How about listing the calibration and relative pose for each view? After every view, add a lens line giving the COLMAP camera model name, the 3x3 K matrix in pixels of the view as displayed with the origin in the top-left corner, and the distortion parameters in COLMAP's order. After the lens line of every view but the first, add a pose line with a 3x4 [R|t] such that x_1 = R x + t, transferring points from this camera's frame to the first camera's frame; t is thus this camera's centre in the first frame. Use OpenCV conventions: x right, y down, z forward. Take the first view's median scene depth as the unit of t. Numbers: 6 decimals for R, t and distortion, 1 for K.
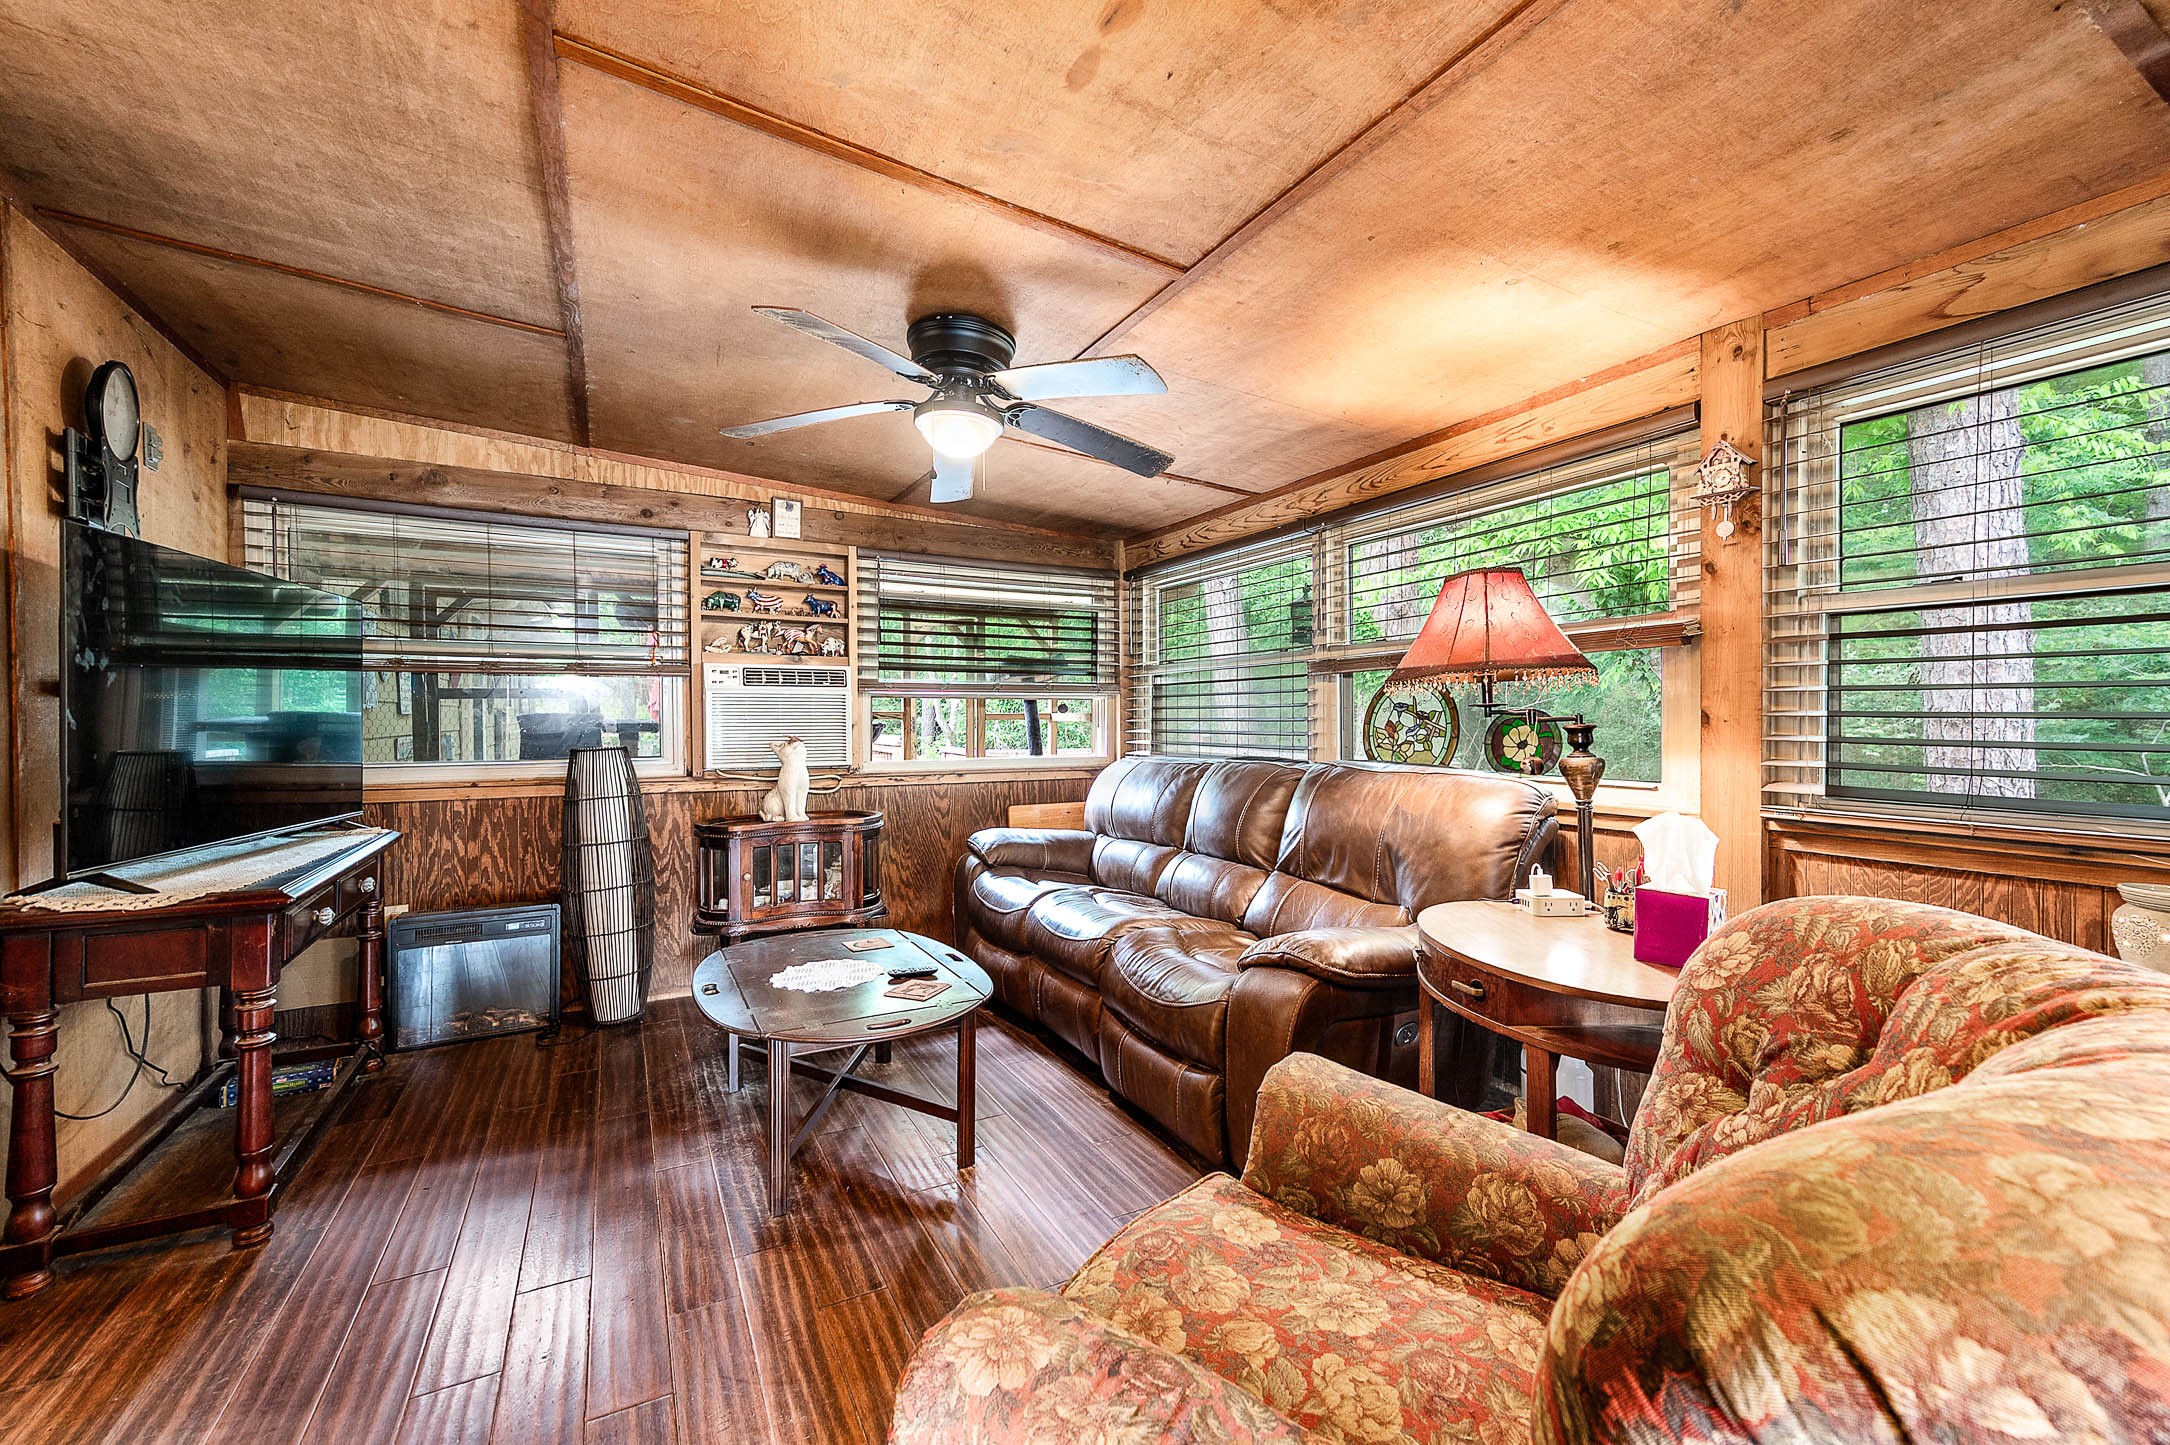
lens RADIAL K [[842.8, 0, 1140.1], [0, 842.8, 715.6], [0, 0, 1]] dist [0.018756, -0.000711]
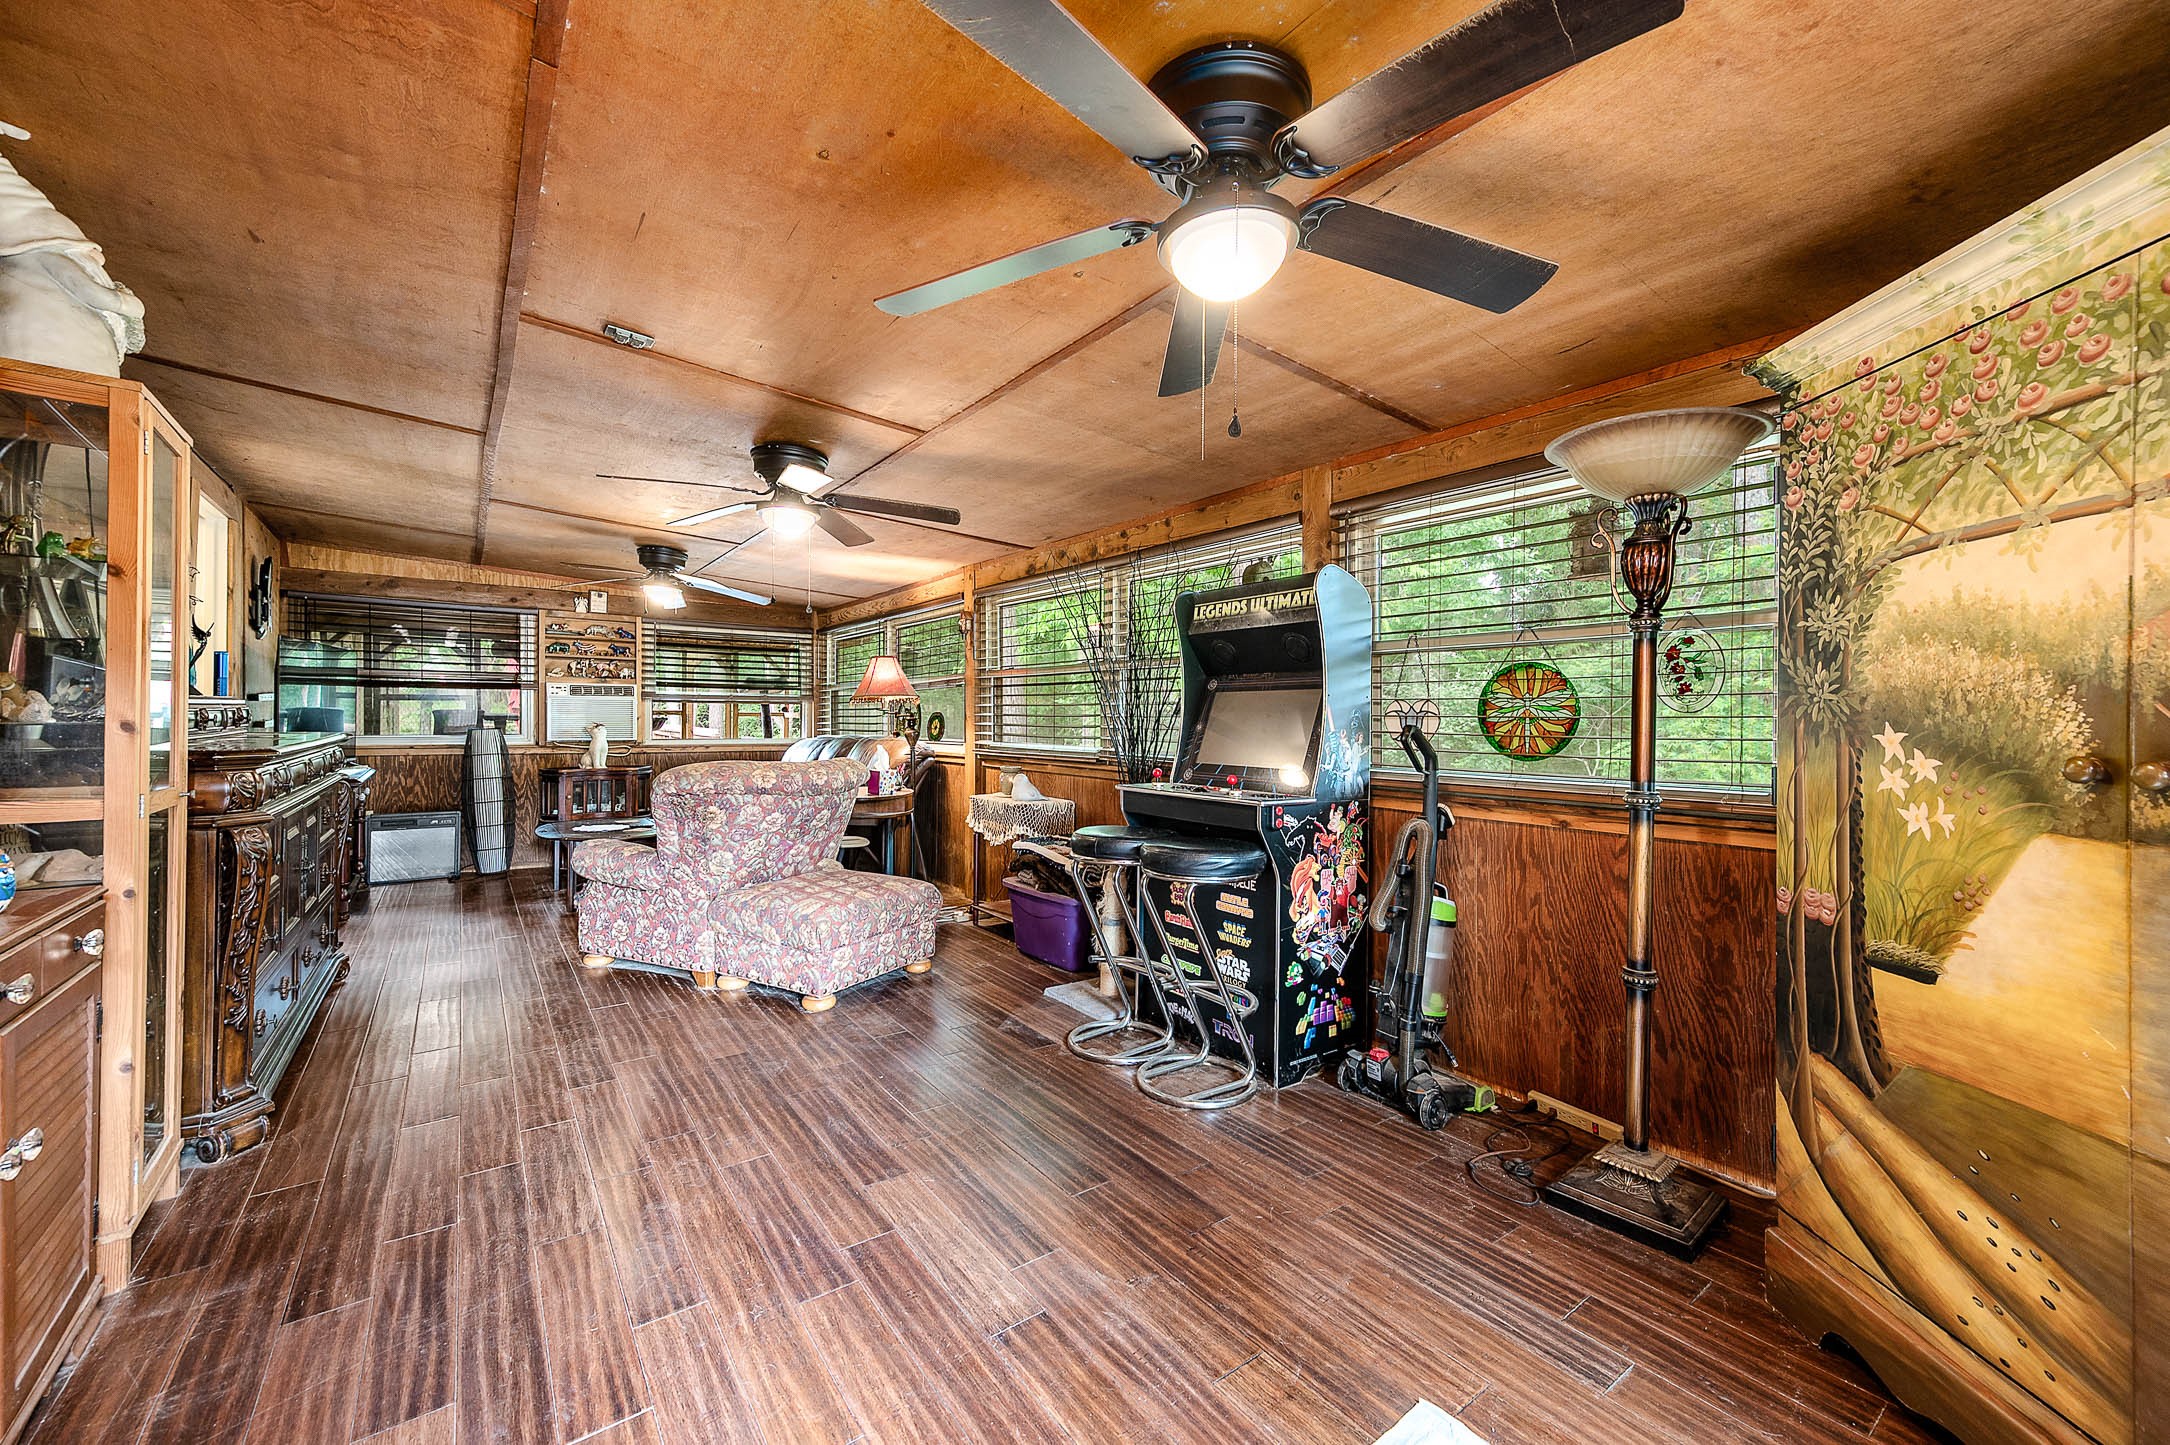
lens RADIAL K [[842.8, 0, 1139.3], [0, 842.8, 719.9], [0, 0, 1]] dist [0.018756, -0.000711]
pose [[0.993359, 0.010107, 0.114611, 0.533863], [-0.009993, 0.999949, -0.001569, 0.008068], [-0.114621, 0.000413, 0.993409, -0.946616]]
